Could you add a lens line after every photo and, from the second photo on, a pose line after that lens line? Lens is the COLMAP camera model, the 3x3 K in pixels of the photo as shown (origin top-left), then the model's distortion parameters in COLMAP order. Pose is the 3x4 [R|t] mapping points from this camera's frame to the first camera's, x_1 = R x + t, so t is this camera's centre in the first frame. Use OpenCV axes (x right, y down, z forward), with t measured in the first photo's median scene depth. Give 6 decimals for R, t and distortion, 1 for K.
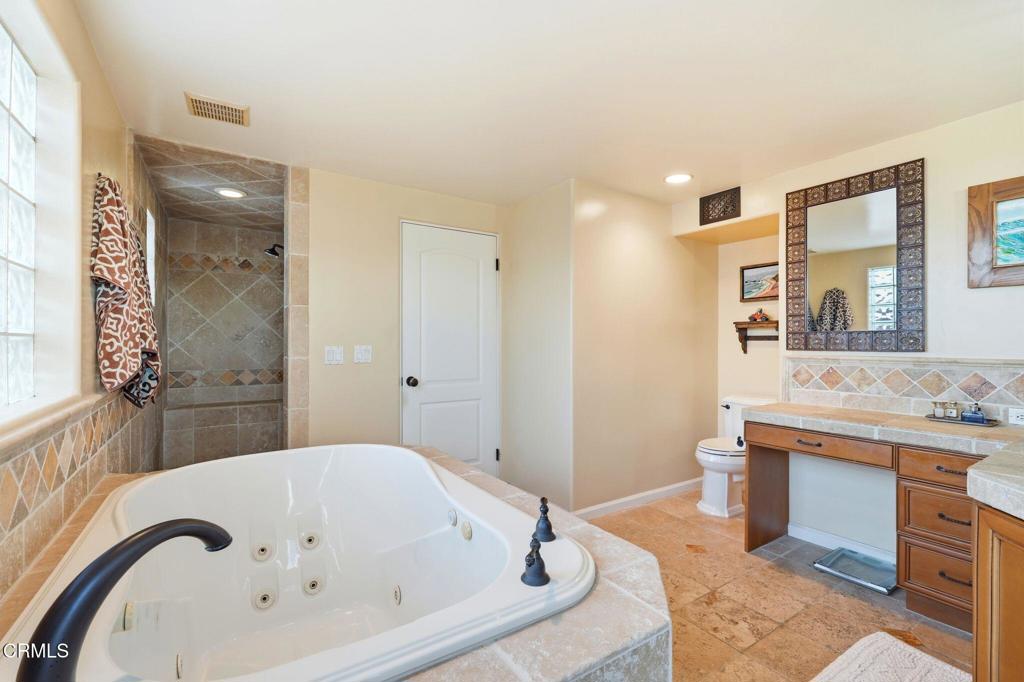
lens RADIAL K [[455.0, 0, 519.3], [0, 455.0, 336.5], [0, 0, 1]] dist [-0.000981, 0.000141]
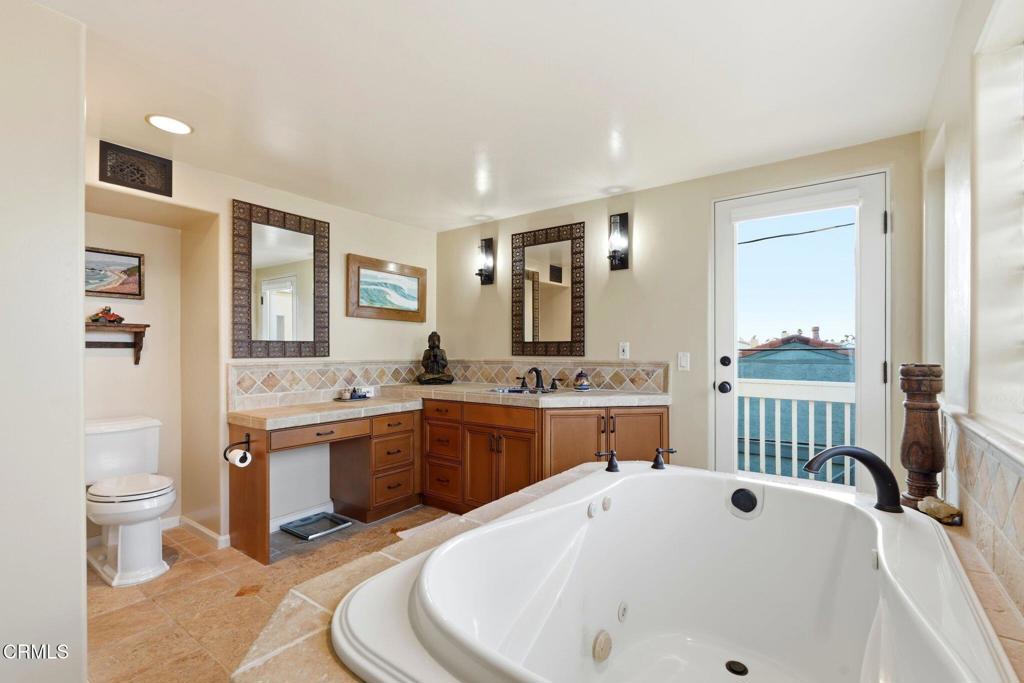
lens RADIAL K [[455.0, 0, 519.3], [0, 455.0, 337.0], [0, 0, 1]] dist [-0.000981, 0.000141]
pose [[-0.343128, 0.023411, 0.938997, -0.644916], [-0.014221, 0.999445, -0.030115, 0.005832], [-0.939181, -0.023686, -0.342604, 0.878453]]
